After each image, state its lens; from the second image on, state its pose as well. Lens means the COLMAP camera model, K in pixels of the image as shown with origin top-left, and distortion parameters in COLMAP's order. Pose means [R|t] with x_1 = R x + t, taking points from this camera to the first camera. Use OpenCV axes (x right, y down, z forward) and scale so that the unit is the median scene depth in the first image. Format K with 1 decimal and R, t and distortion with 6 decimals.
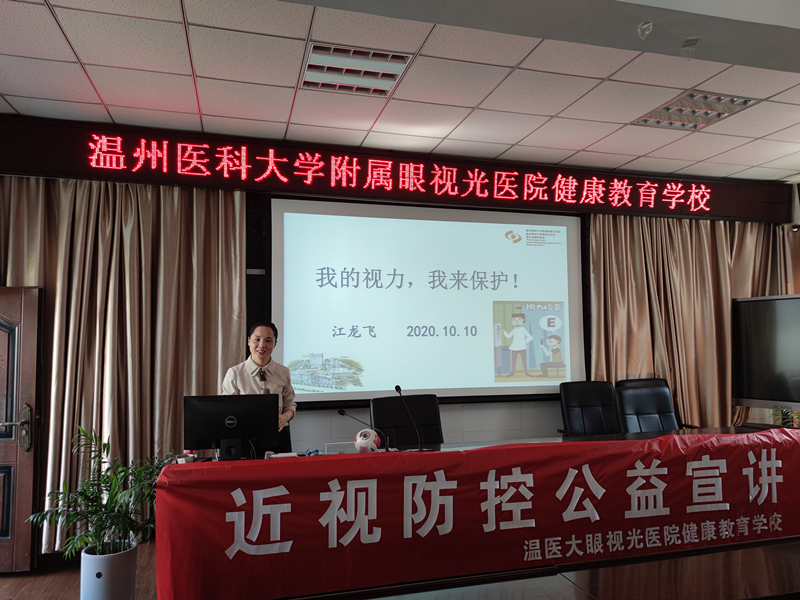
lens RADIAL K [[588.3, 0, 400.0], [0, 588.3, 300.0], [0, 0, 1]] dist [0.054333, -0.000405]
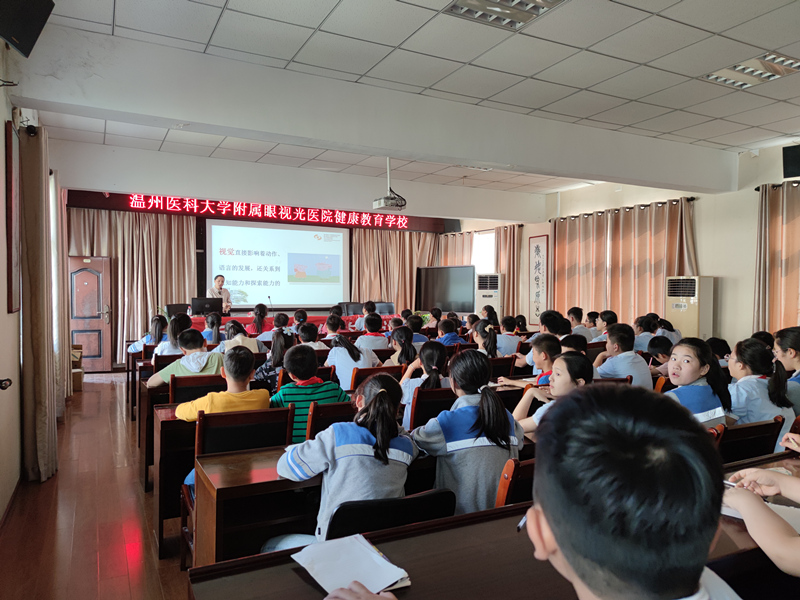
lens RADIAL K [[588.3, 0, 400.0], [0, 588.3, 300.0], [0, 0, 1]] dist [0.054333, -0.000405]
pose [[0.976819, 0.011407, 0.213765, 0.025581], [-0.028312, 0.996692, 0.076187, -0.053513], [-0.212189, -0.080473, 0.973910, -1.331512]]
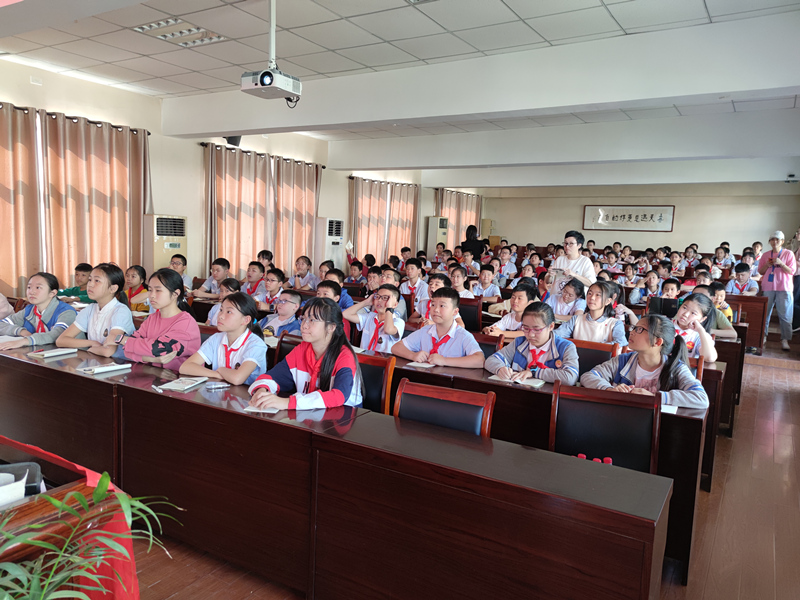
lens RADIAL K [[588.3, 0, 400.0], [0, 588.3, 300.0], [0, 0, 1]] dist [0.054333, -0.000405]
pose [[-0.682634, -0.090365, 0.725152, -0.959291], [-0.075154, 0.995744, 0.053337, 0.195325], [-0.726886, -0.018088, -0.686520, 2.512604]]
